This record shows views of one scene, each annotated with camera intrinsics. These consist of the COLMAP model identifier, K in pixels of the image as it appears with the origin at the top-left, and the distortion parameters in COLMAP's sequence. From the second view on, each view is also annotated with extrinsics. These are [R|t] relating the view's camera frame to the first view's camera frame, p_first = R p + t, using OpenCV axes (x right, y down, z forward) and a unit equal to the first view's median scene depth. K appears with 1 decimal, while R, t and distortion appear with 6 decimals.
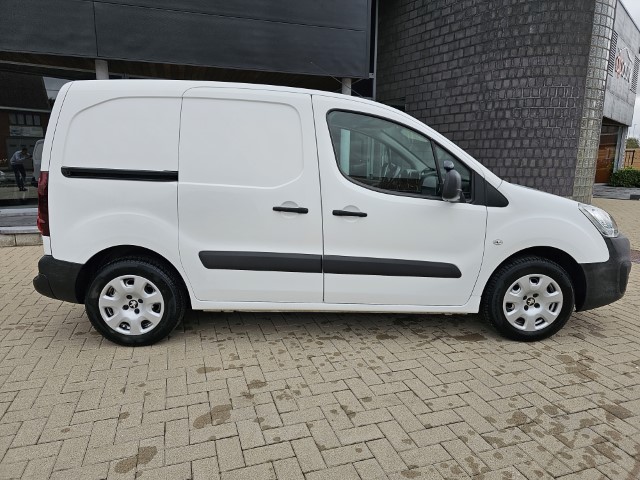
lens RADIAL K [[429.6, 0, 317.7], [0, 429.6, 237.6], [0, 0, 1]] dist [0.037372, -0.018869]
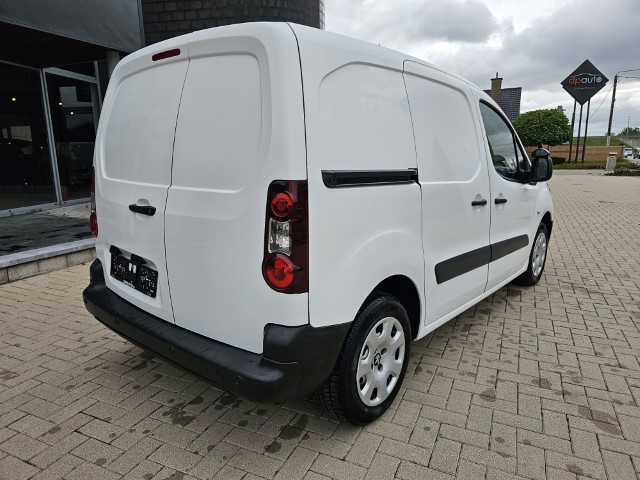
lens RADIAL K [[433.7, 0, 315.6], [0, 433.7, 237.9], [0, 0, 1]] dist [0.005878, -0.001343]
pose [[0.686301, -0.158799, 0.709770, -0.978918], [0.145727, 0.986108, 0.079716, -0.115657], [-0.712568, 0.048724, 0.699909, 0.573349]]
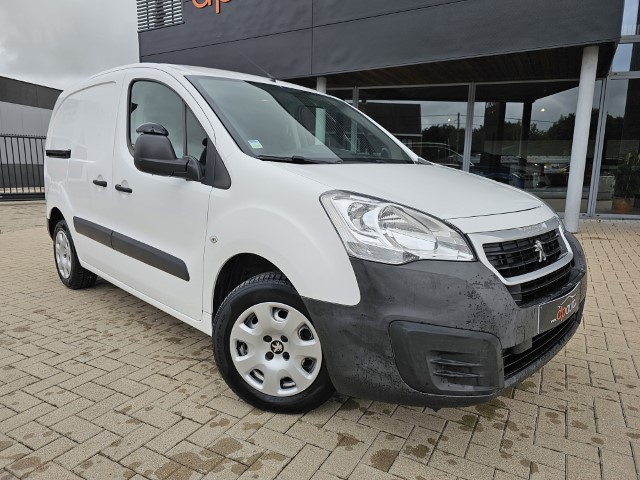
lens RADIAL K [[433.7, 0, 315.6], [0, 433.7, 237.9], [0, 0, 1]] dist [0.005878, -0.001343]
pose [[0.673961, 0.110804, -0.730410, 1.033407], [-0.137568, 0.990219, 0.023281, -0.029432], [0.725845, 0.084791, 0.682612, 0.655562]]
